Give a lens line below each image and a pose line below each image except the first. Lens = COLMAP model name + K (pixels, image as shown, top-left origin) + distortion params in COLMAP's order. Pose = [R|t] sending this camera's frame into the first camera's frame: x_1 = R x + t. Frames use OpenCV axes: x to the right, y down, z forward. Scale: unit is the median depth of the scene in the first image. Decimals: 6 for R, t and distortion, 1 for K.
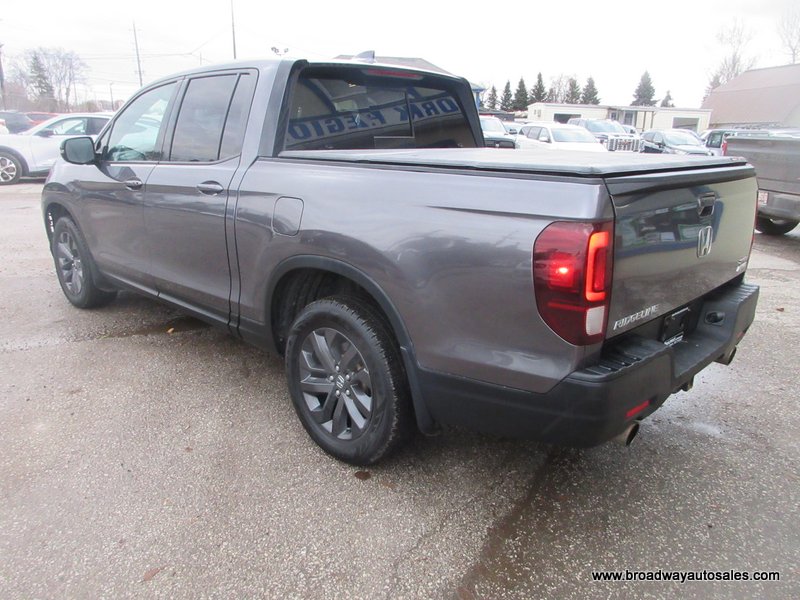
lens RADIAL K [[602.8, 0, 400.0], [0, 602.8, 300.0], [0, 0, 1]] dist [-0.001386, -0.002850]
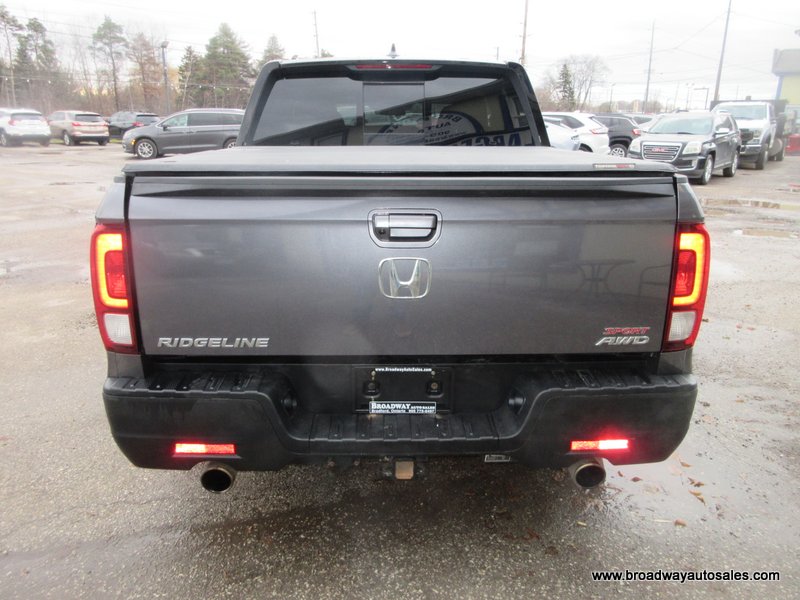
lens RADIAL K [[602.8, 0, 400.0], [0, 602.8, 300.0], [0, 0, 1]] dist [-0.001386, -0.002850]
pose [[0.717645, 0.184191, -0.671610, 0.968504], [-0.183694, 0.980301, 0.072565, -0.120401], [0.671746, 0.071295, 0.737343, 0.467297]]
